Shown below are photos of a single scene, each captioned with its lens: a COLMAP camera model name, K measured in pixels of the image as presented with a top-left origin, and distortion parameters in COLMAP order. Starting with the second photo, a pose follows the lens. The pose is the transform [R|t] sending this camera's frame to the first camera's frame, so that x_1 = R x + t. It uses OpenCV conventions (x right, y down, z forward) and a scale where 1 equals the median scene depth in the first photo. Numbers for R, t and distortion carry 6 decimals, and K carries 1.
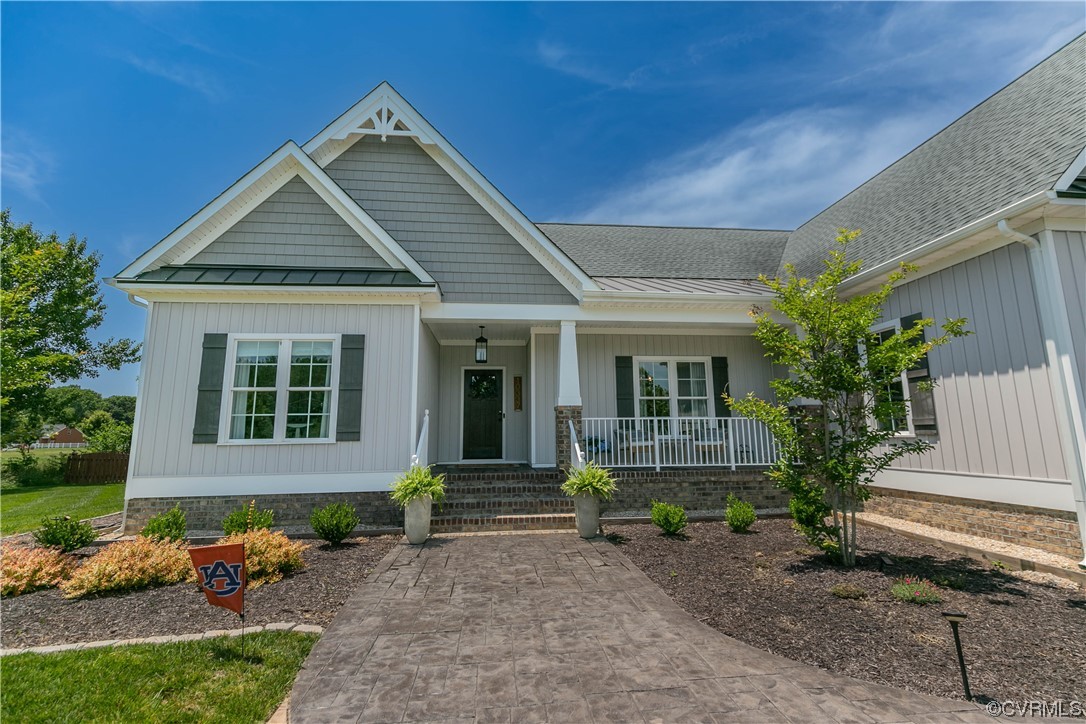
lens RADIAL K [[502.8, 0, 541.5], [0, 502.8, 353.9], [0, 0, 1]] dist [0.002019, 0.000029]
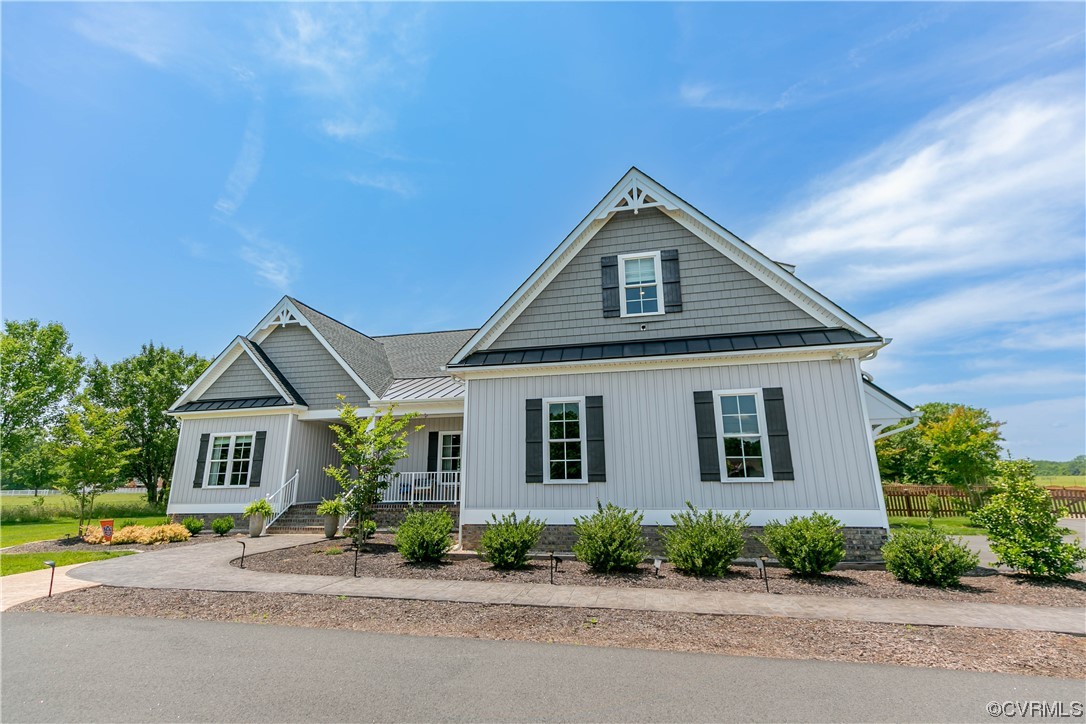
lens RADIAL K [[495.0, 0, 550.4], [0, 495.0, 354.6], [0, 0, 1]] dist [0.002307, -0.000383]
pose [[0.950849, -0.079147, -0.299369, 1.291006], [0.054602, 0.994489, -0.089497, -0.100155], [0.304803, 0.068752, 0.949931, -0.508745]]
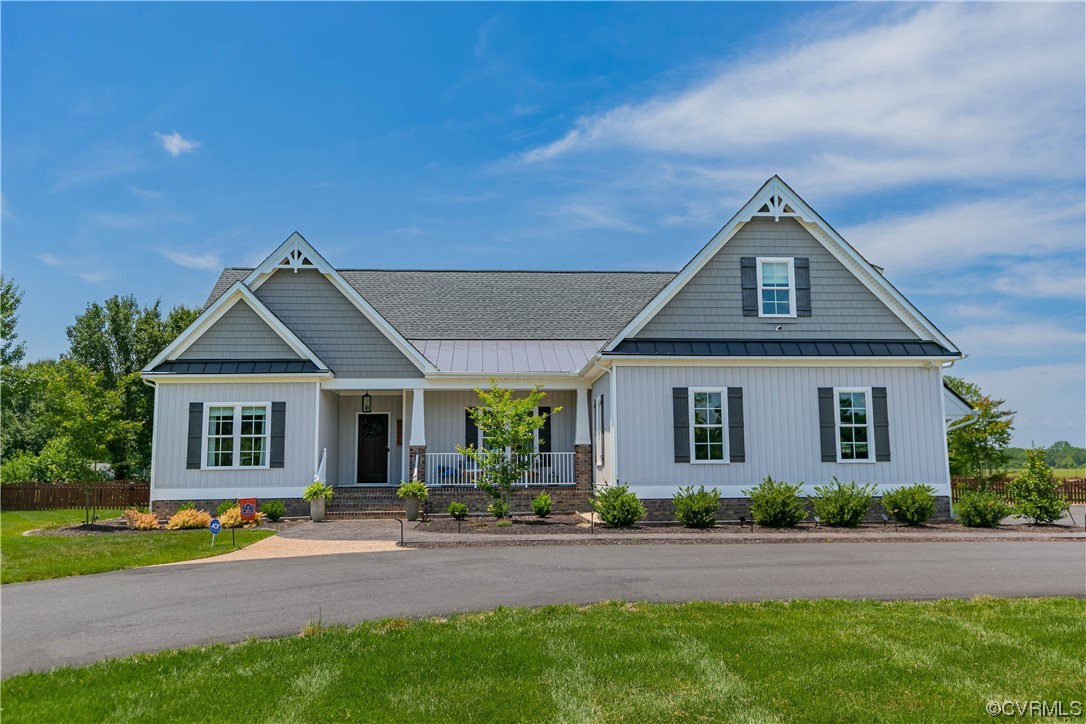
lens RADIAL K [[893.3, 0, 544.2], [0, 893.3, 353.8], [0, 0, 1]] dist [-0.006529, 0.000588]
pose [[0.999594, -0.002852, -0.028365, 0.551509], [0.003811, 0.999420, 0.033832, -0.283236], [0.028252, -0.033927, 0.999025, -1.808613]]
